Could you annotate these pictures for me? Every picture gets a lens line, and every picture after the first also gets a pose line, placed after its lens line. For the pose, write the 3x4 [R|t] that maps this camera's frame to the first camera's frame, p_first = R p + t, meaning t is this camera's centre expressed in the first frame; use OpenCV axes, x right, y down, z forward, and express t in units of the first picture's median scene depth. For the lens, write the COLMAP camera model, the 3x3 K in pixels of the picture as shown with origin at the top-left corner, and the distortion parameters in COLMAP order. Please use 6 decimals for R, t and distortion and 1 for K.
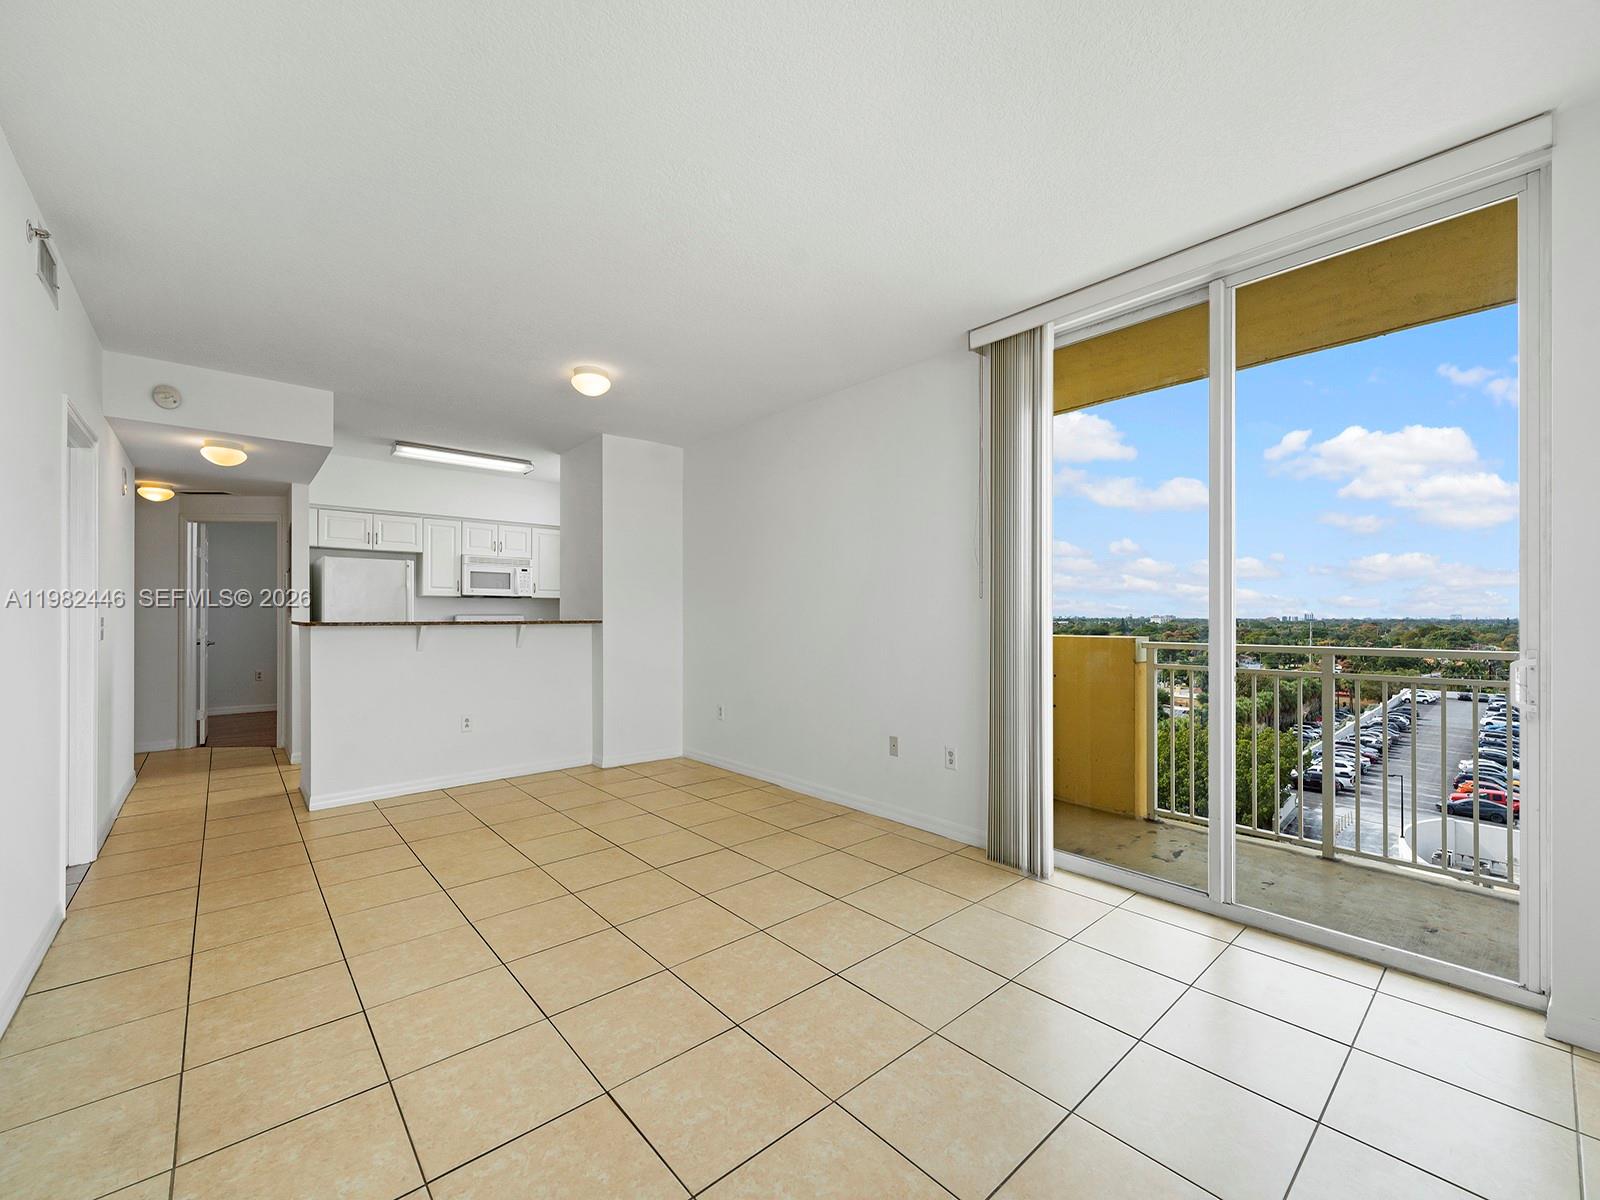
lens RADIAL K [[652.4, 0, 799.9], [0, 652.4, 616.0], [0, 0, 1]] dist [-0.000657, -0.000552]
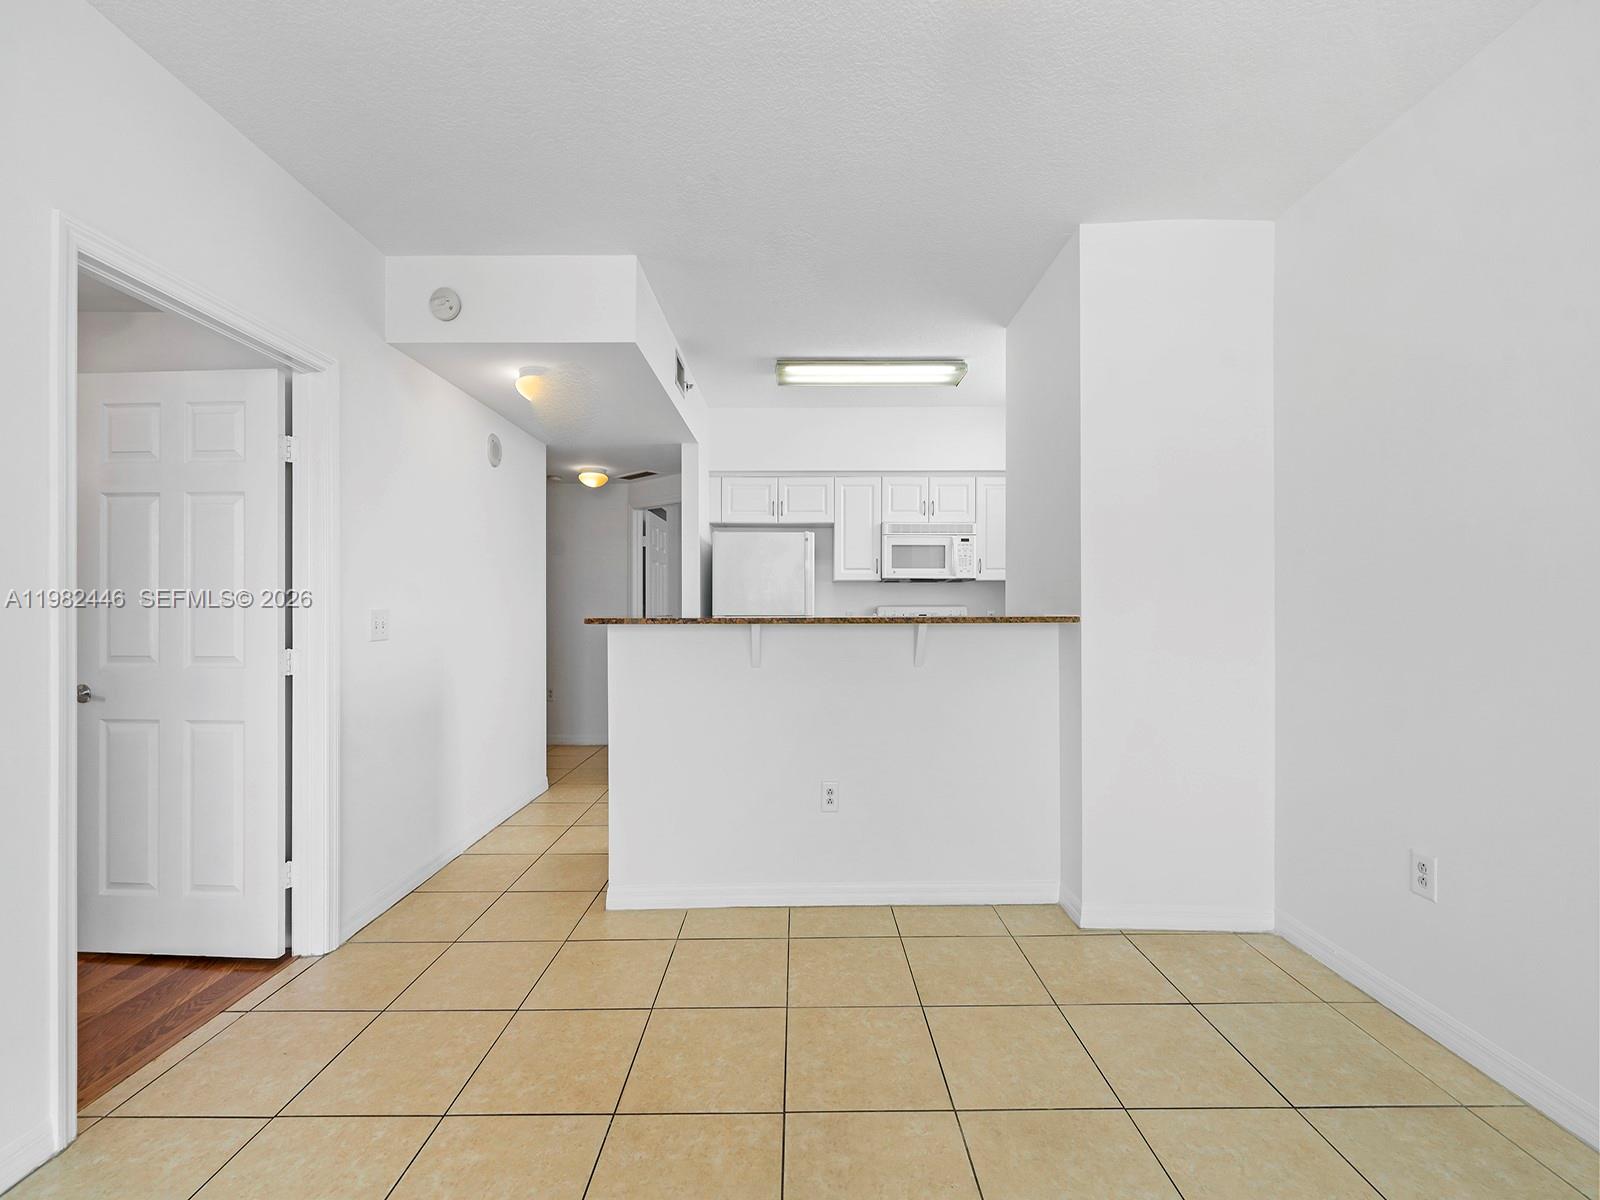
lens RADIAL K [[657.2, 0, 797.2], [0, 657.2, 602.2], [0, 0, 1]] dist [0.000354, -0.000147]
pose [[0.754580, -0.005706, -0.656183, -0.116801], [0.001168, 0.999972, -0.007353, -0.000566], [0.656207, 0.004782, 0.754566, 0.409307]]
